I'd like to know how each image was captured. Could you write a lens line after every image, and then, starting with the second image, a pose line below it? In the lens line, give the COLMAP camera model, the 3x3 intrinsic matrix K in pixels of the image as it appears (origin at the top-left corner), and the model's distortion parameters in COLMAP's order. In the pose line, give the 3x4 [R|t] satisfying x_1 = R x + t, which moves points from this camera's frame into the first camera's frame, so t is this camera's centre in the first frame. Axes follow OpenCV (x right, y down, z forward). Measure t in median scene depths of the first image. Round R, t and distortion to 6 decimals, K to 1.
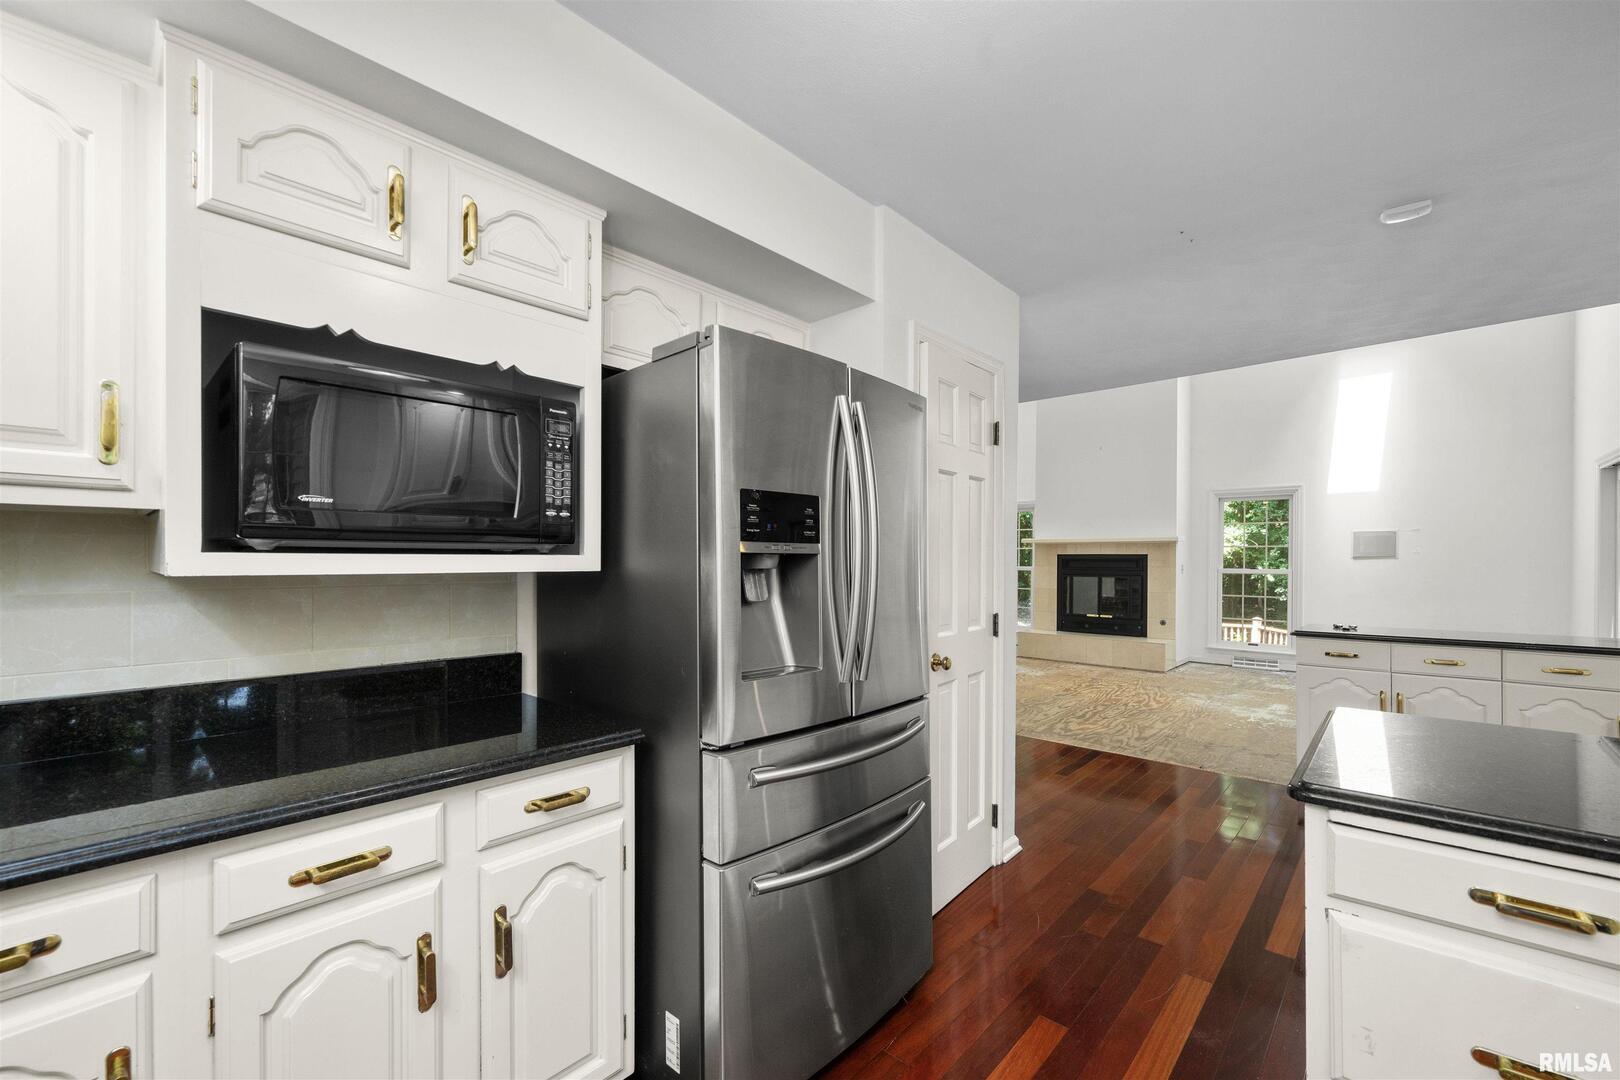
lens RADIAL K [[661.1, 0, 806.3], [0, 661.1, 546.1], [0, 0, 1]] dist [0.000923, -0.000356]
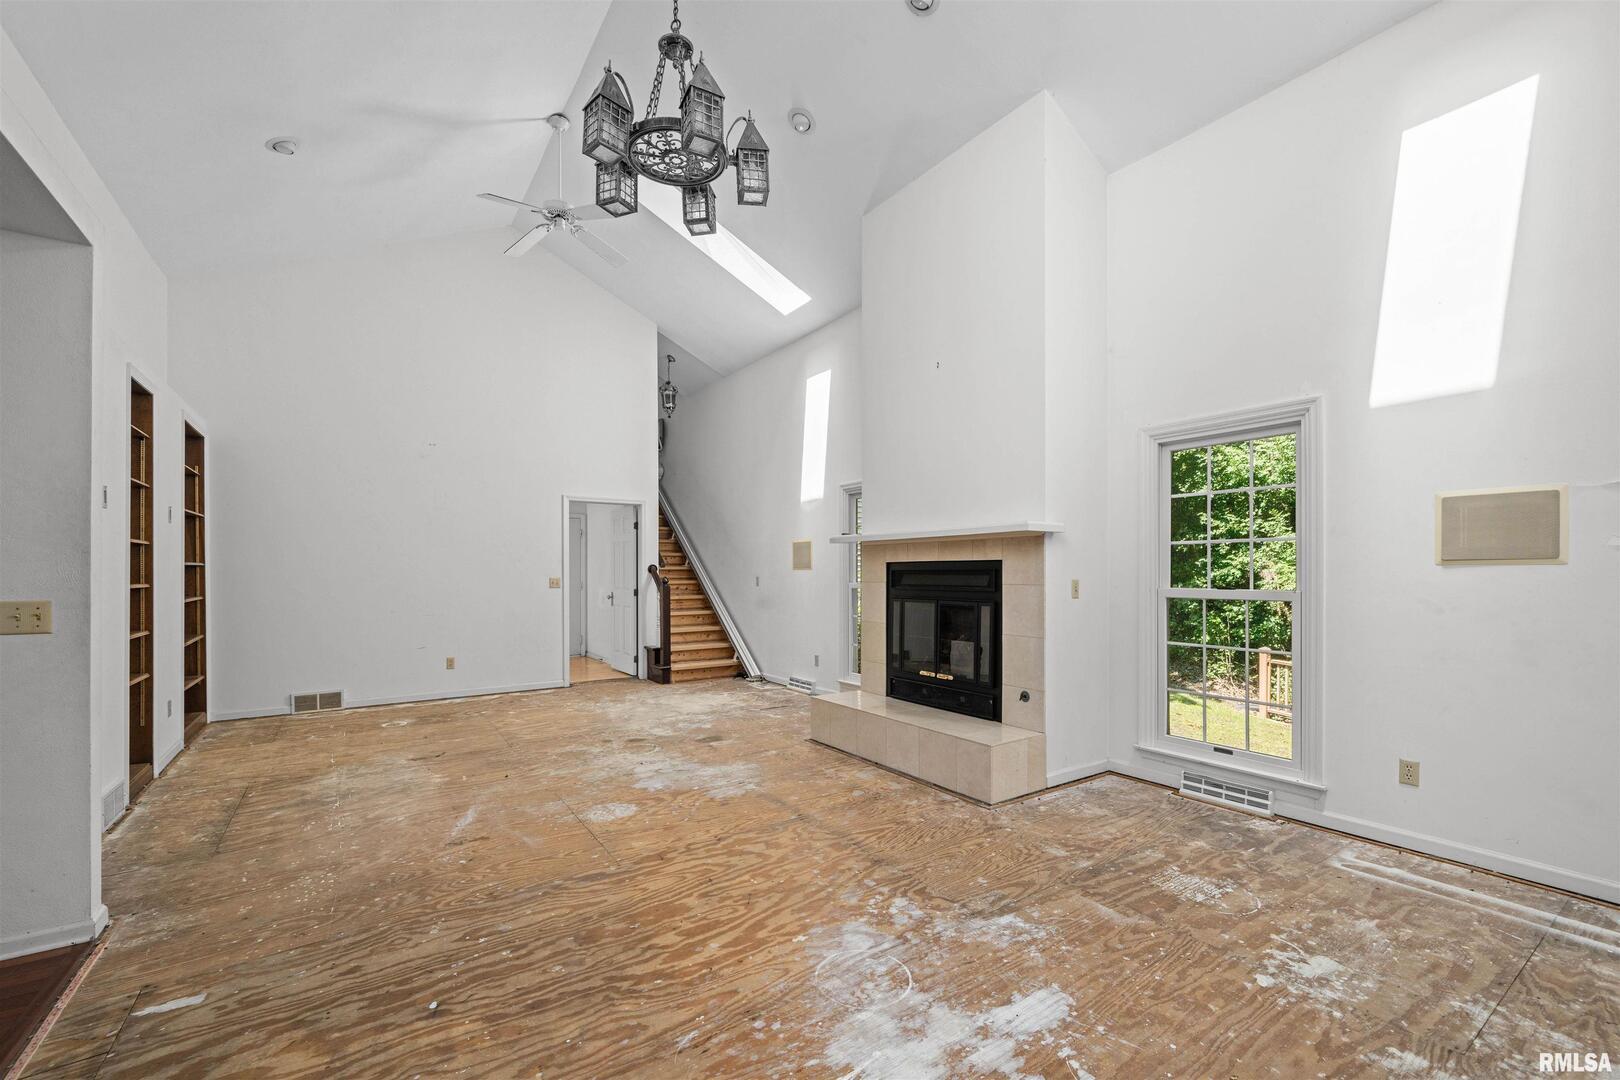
lens RADIAL K [[661.1, 0, 822.8], [0, 661.1, 566.2], [0, 0, 1]] dist [0.000923, -0.000356]
pose [[0.975726, -0.006778, -0.218890, 0.500757], [0.007504, 0.999969, 0.002483, 0.015658], [0.218866, -0.004065, 0.975746, 0.481904]]
